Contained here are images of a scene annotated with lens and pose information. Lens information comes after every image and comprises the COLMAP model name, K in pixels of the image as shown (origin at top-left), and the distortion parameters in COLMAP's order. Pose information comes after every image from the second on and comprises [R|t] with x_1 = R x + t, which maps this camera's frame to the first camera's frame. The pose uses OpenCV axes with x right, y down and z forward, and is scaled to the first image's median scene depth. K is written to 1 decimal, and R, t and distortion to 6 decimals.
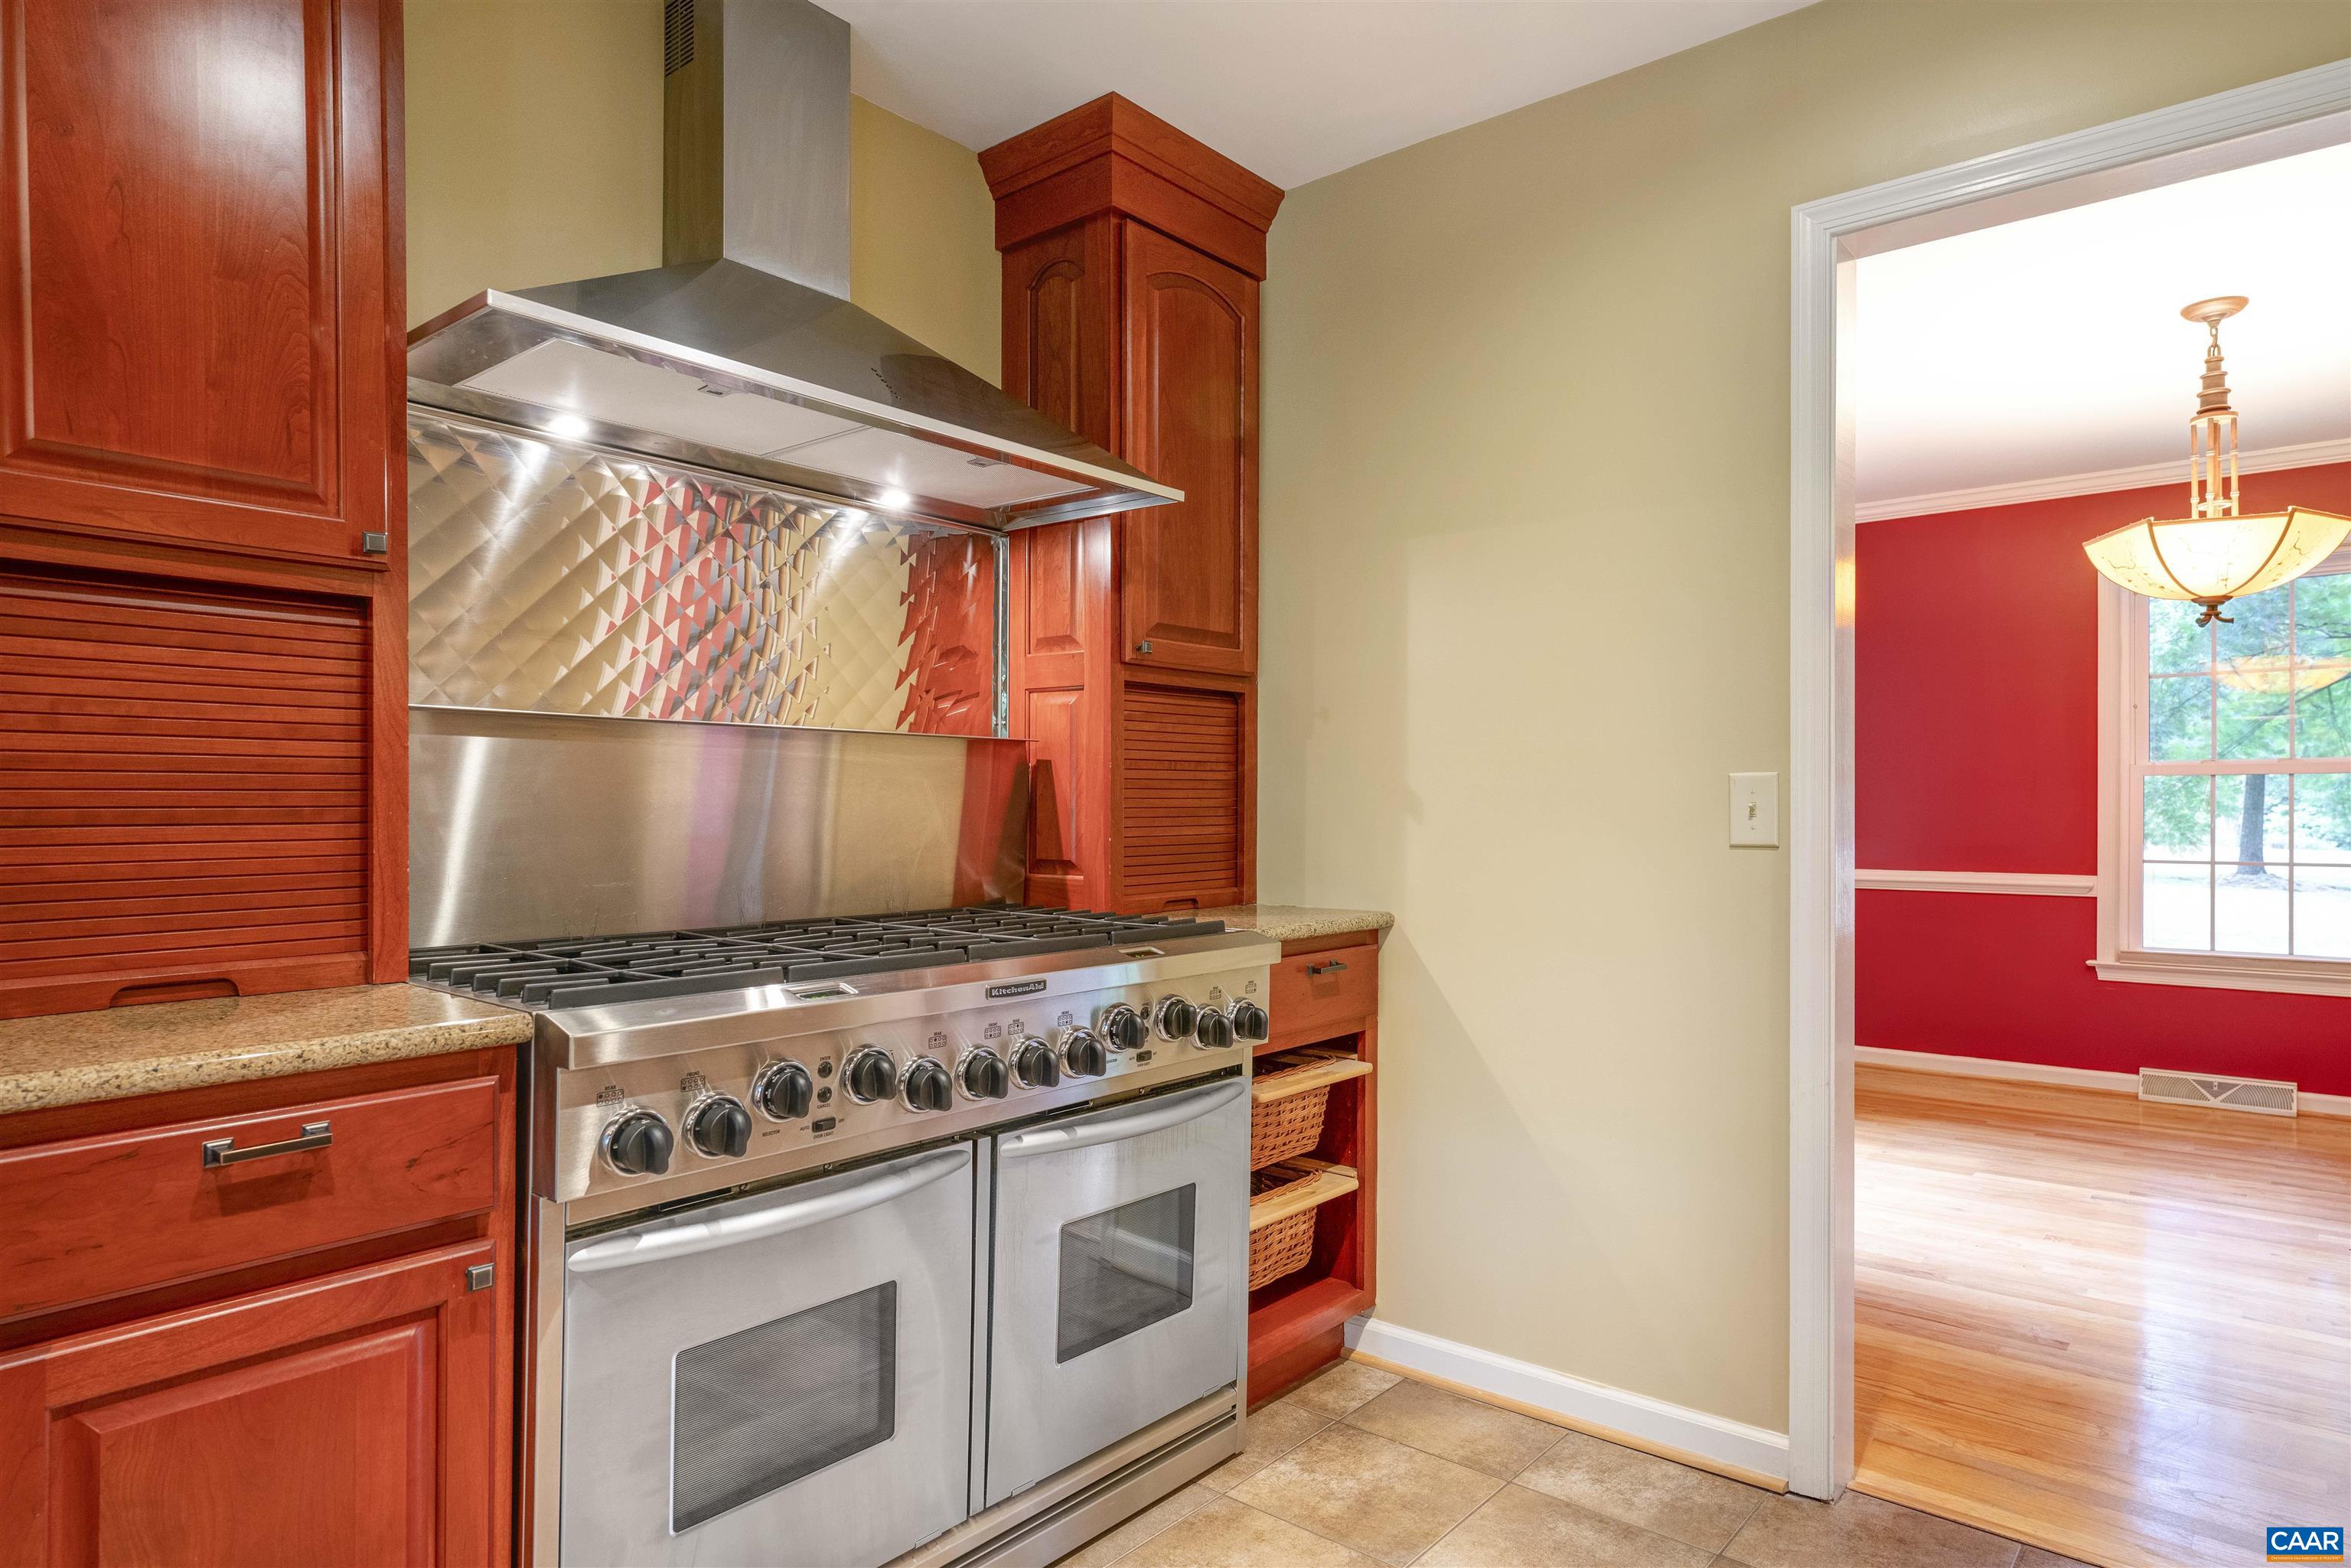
lens RADIAL K [[1330.1, 0, 1189.9], [0, 1330.1, 791.8], [0, 0, 1]] dist [0.001228, 0.000042]
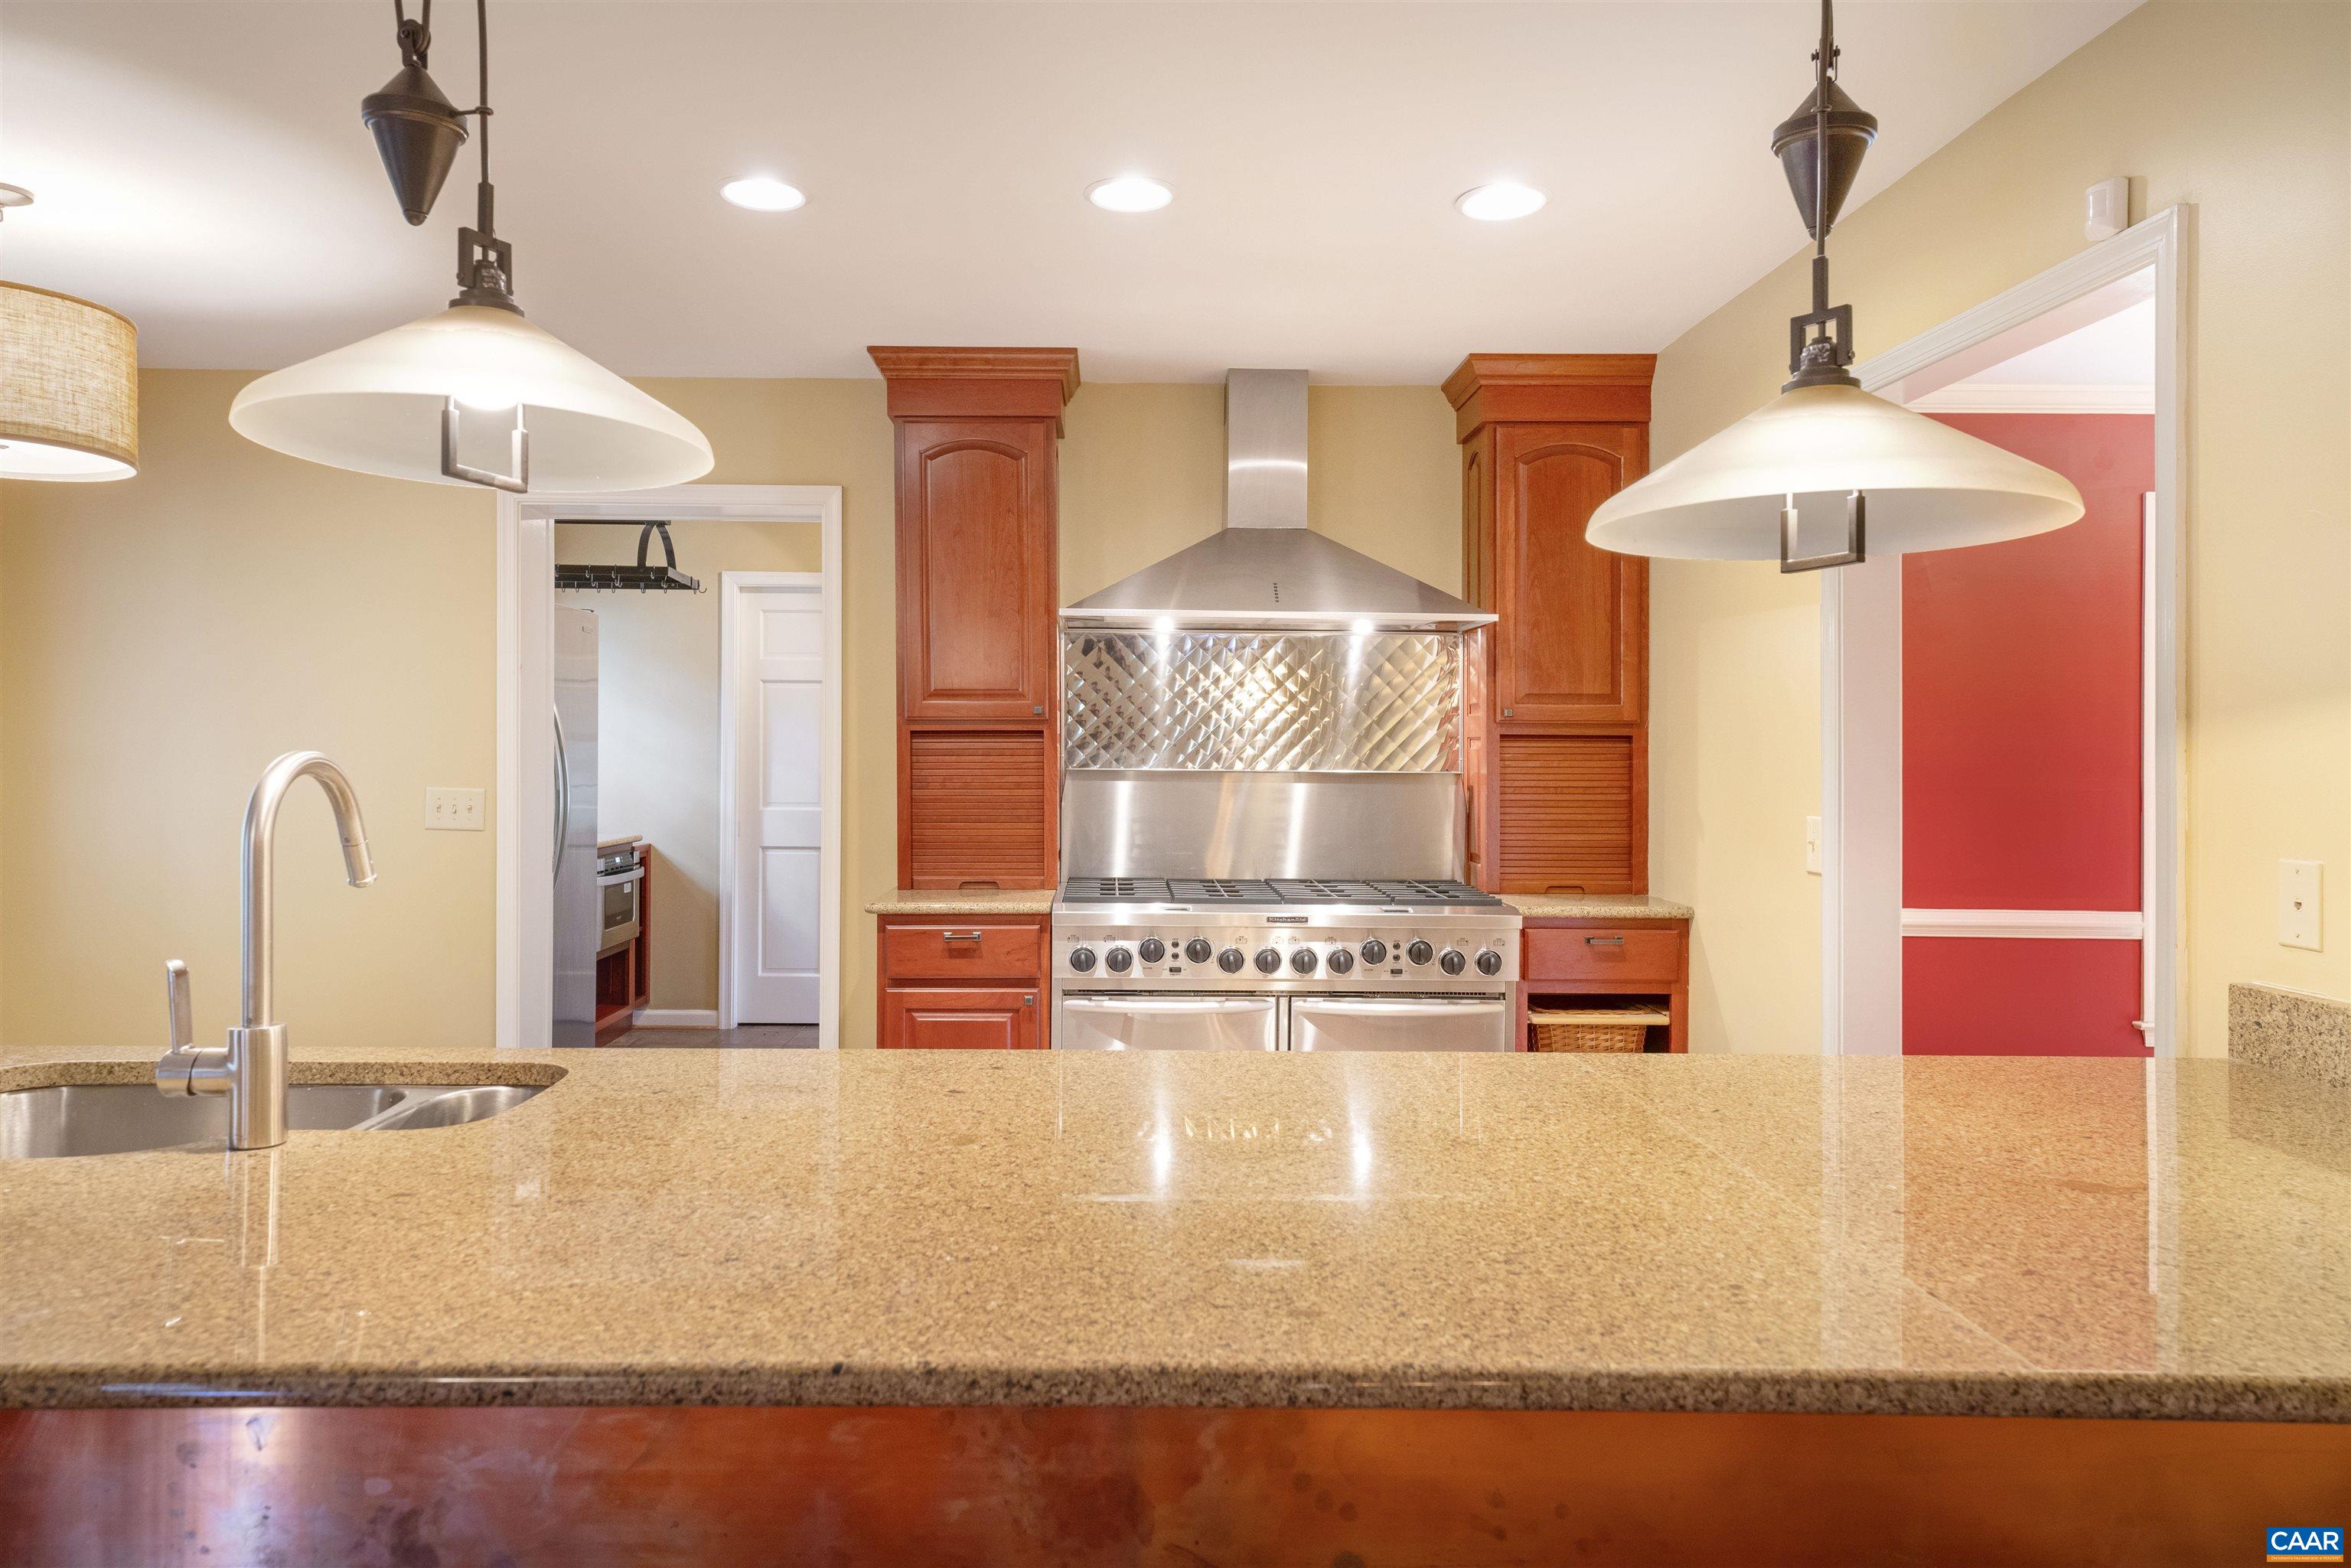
lens RADIAL K [[1460.5, 0, 1177.1], [0, 1460.5, 746.2], [0, 0, 1]] dist [-0.001111, -0.000364]
pose [[0.662566, -0.006590, -0.748975, 1.295559], [0.000598, 0.999966, -0.008270, -0.079442], [0.749003, 0.005031, 0.662547, -0.489527]]
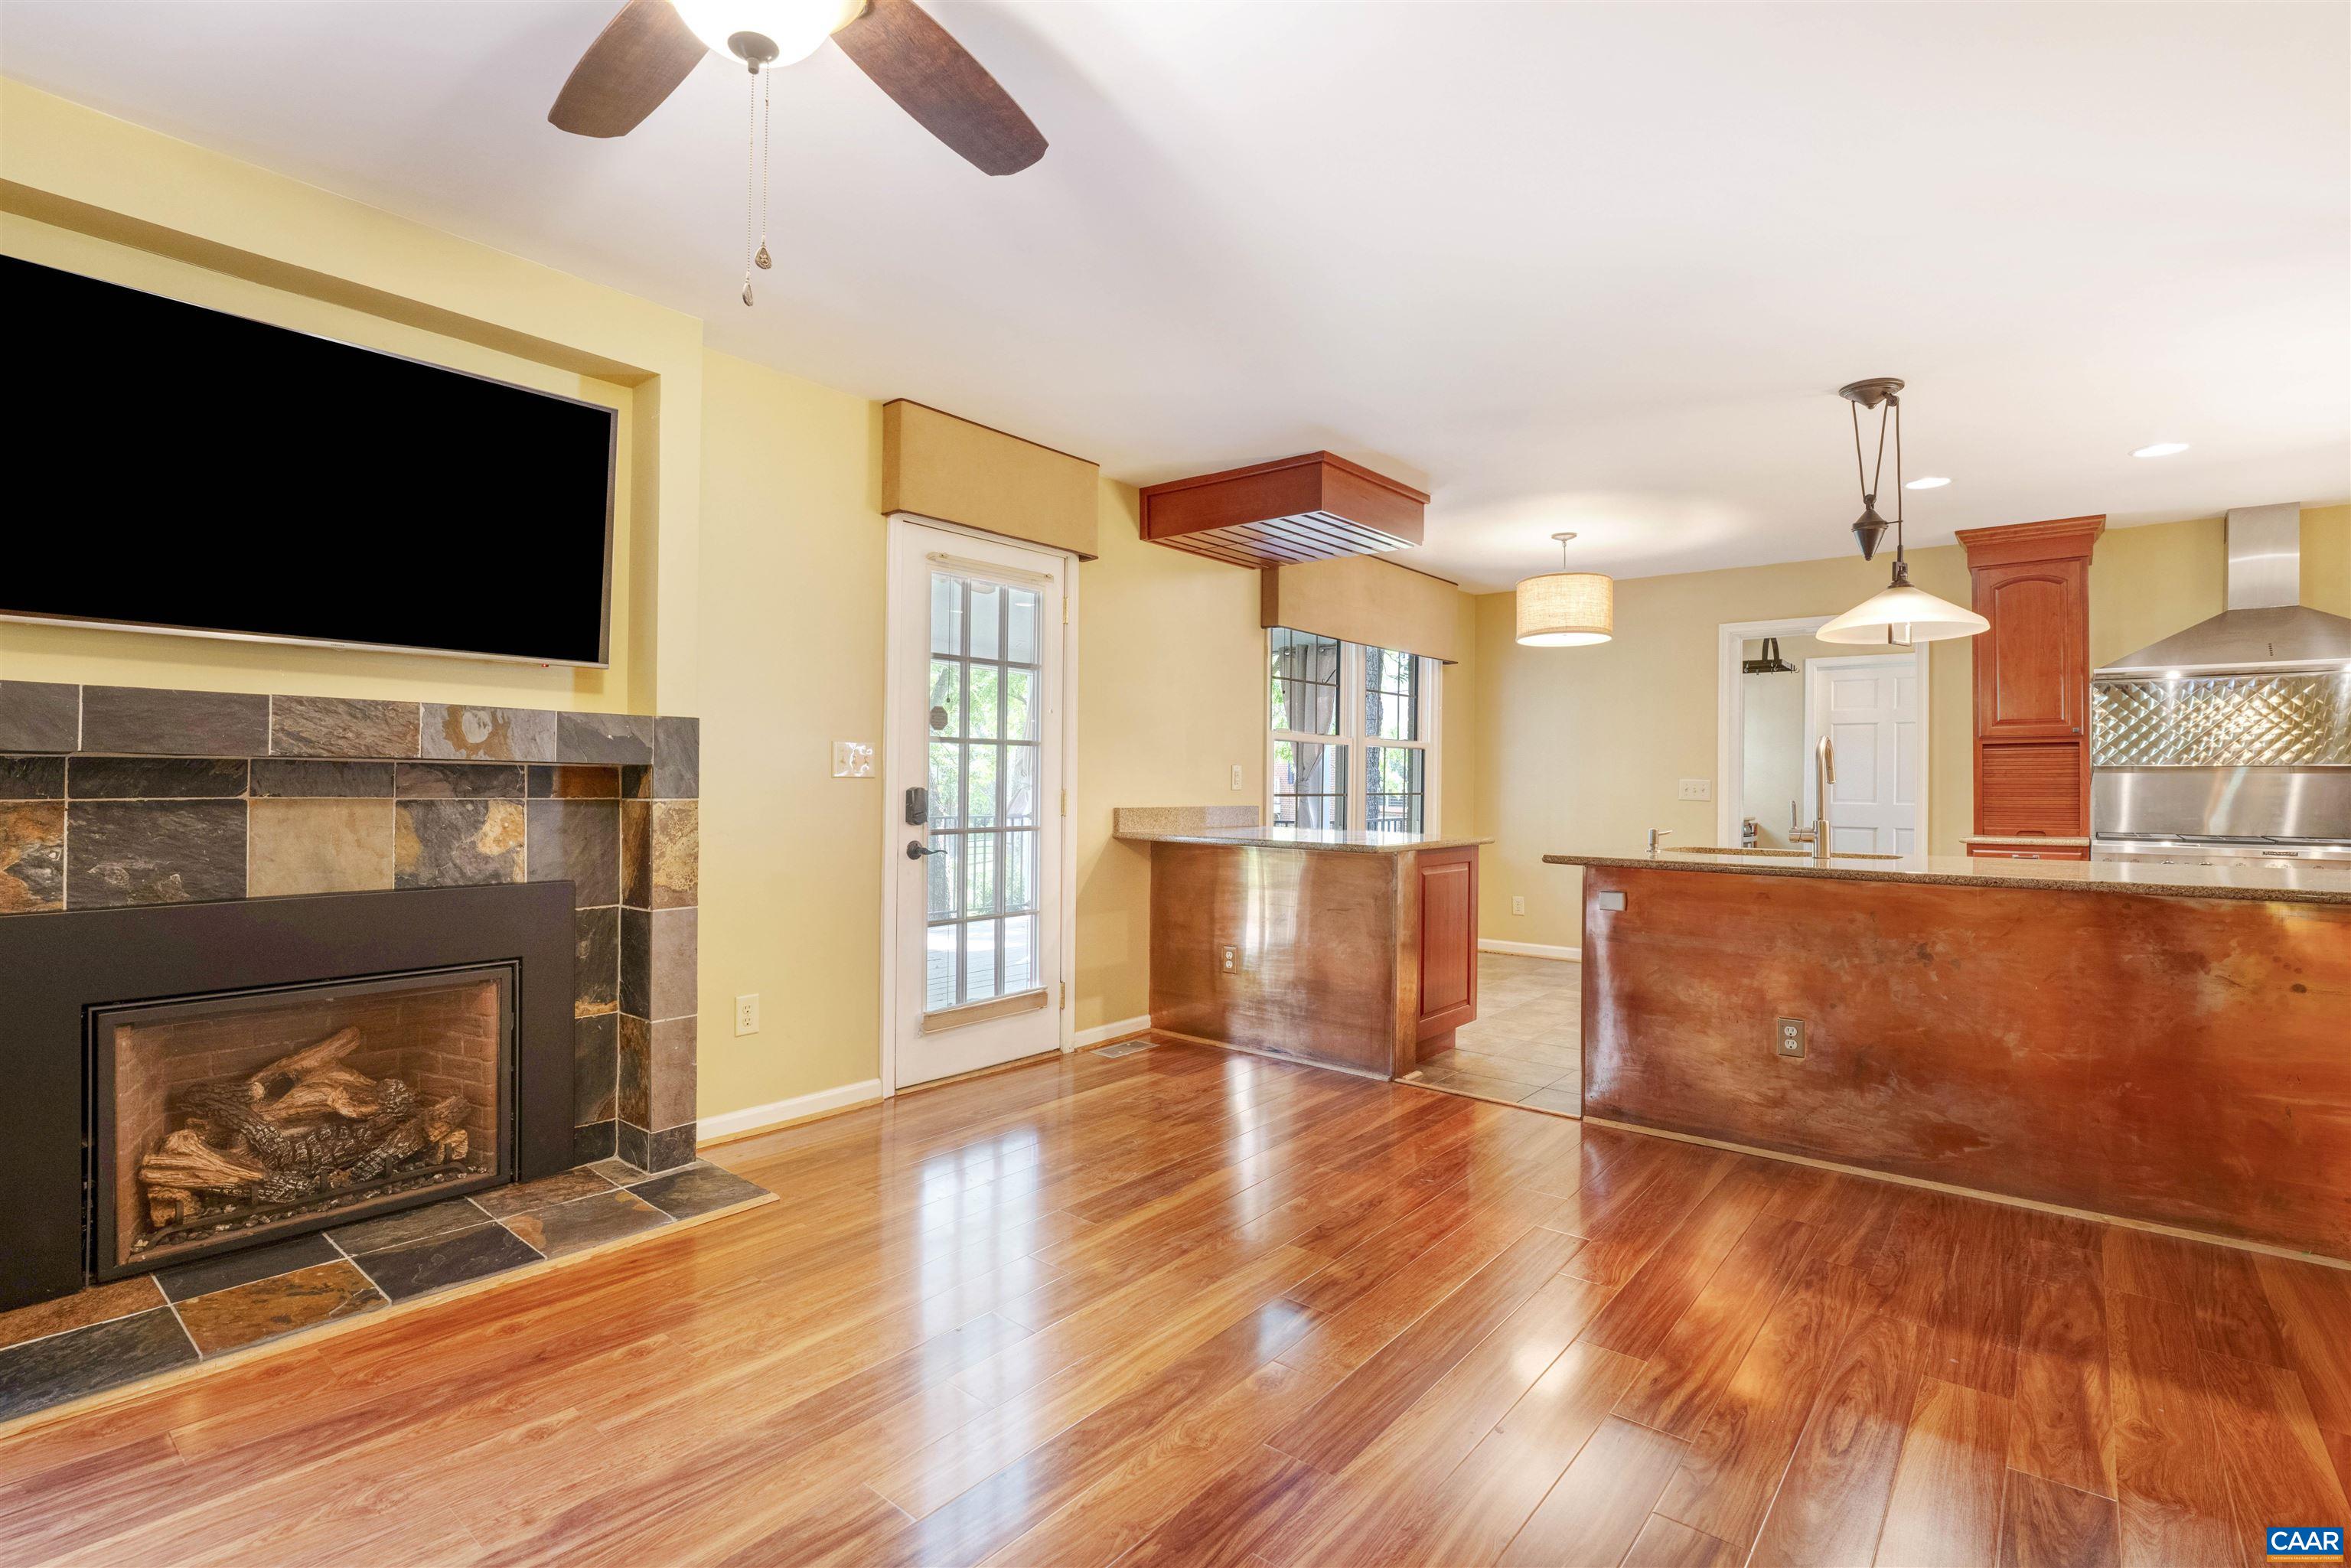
lens RADIAL K [[1125.4, 0, 1175.5], [0, 1125.4, 784.0], [0, 0, 1]] dist [-0.001349, -0.000339]
pose [[0.015858, -0.010888, -0.999815, 2.338629], [-0.006567, 0.999918, -0.010994, 0.032570], [0.999853, 0.006740, 0.015785, -1.528778]]
